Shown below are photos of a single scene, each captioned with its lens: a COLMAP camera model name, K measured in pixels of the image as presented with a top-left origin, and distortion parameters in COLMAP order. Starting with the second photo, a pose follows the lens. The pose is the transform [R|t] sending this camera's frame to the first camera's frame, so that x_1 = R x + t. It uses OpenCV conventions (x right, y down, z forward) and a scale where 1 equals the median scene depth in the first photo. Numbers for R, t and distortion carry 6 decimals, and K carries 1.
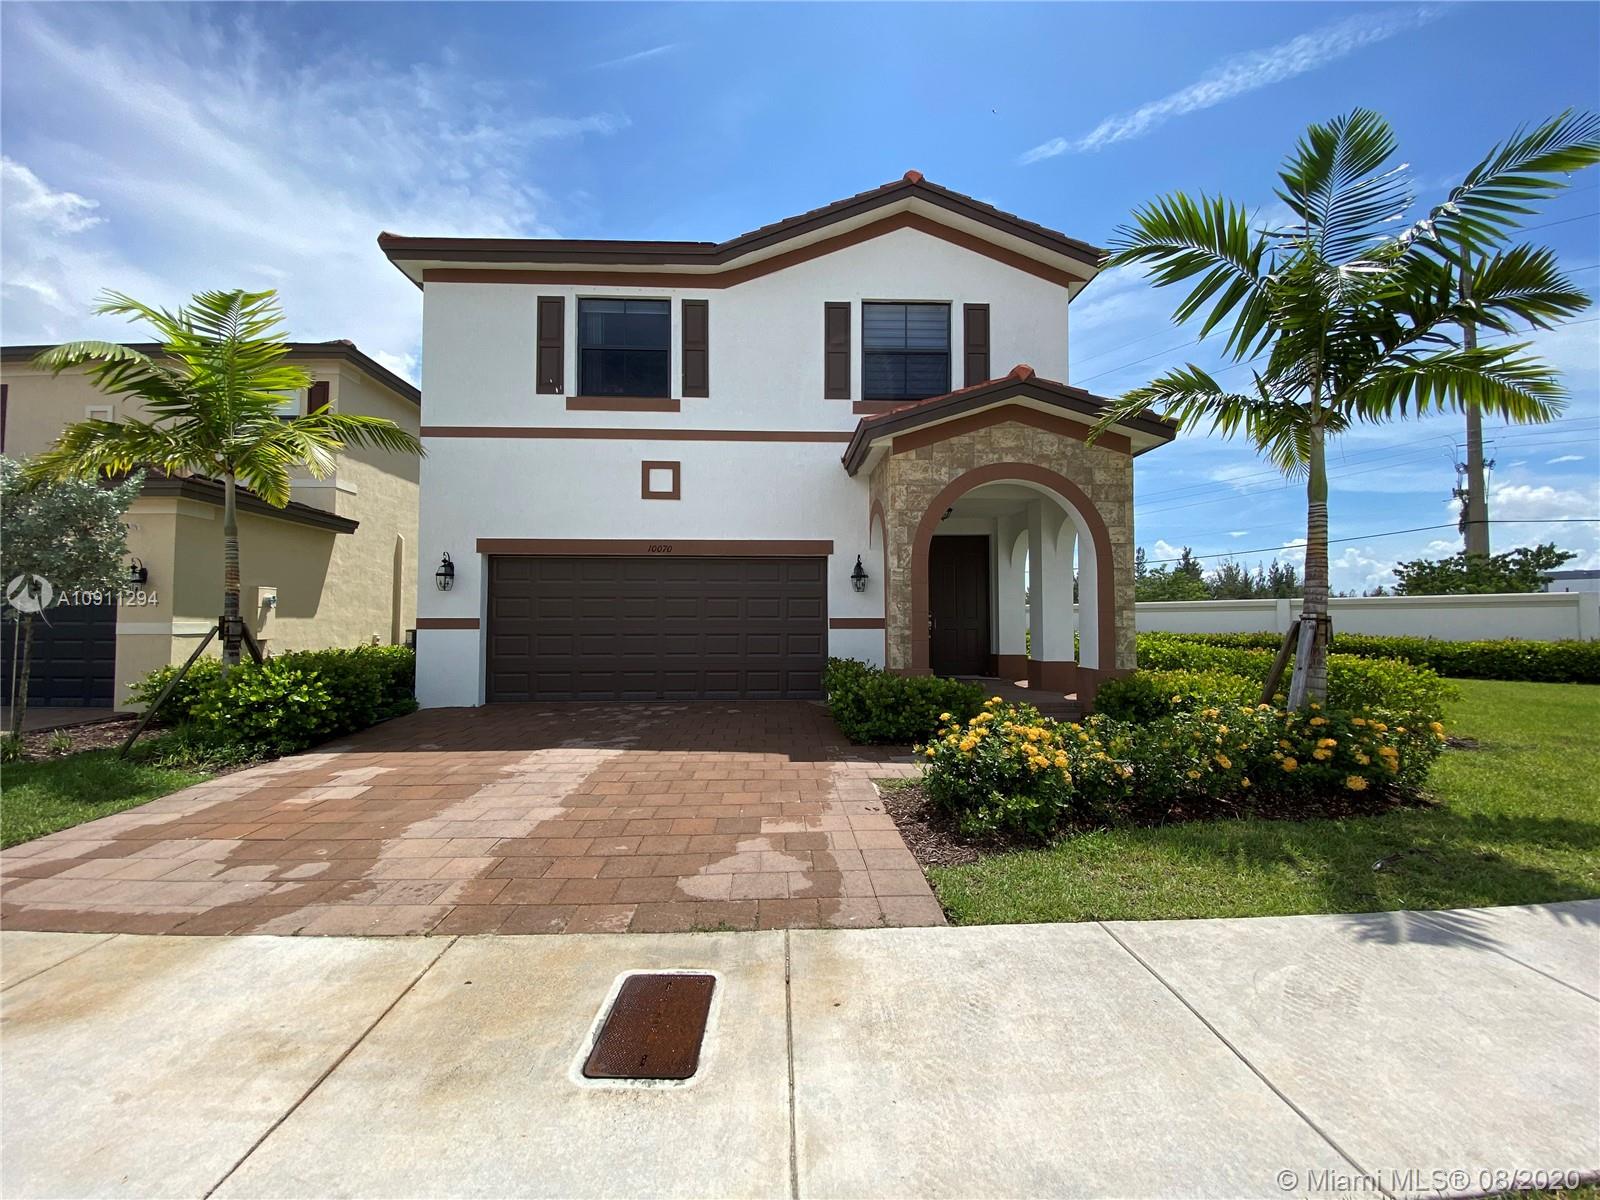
lens RADIAL K [[653.2, 0, 797.7], [0, 653.2, 605.4], [0, 0, 1]] dist [0.006188, -0.009674]
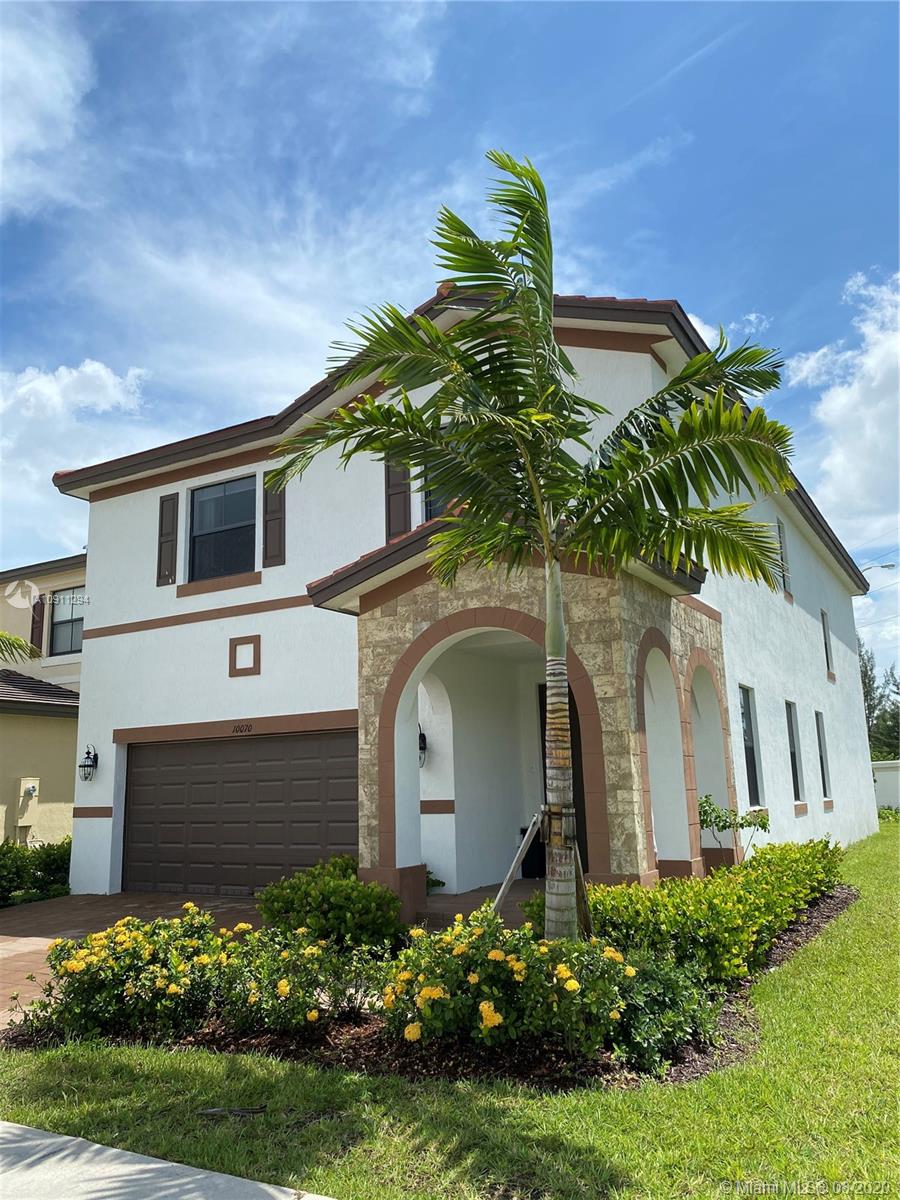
lens RADIAL K [[922.6, 0, 447.1], [0, 922.6, 590.7], [0, 0, 1]] dist [0.013079, -0.031814]
pose [[0.847123, -0.131048, -0.514985, 0.763635], [0.036721, 0.981234, -0.189290, -0.018907], [0.530127, 0.141441, 0.836038, 0.008686]]
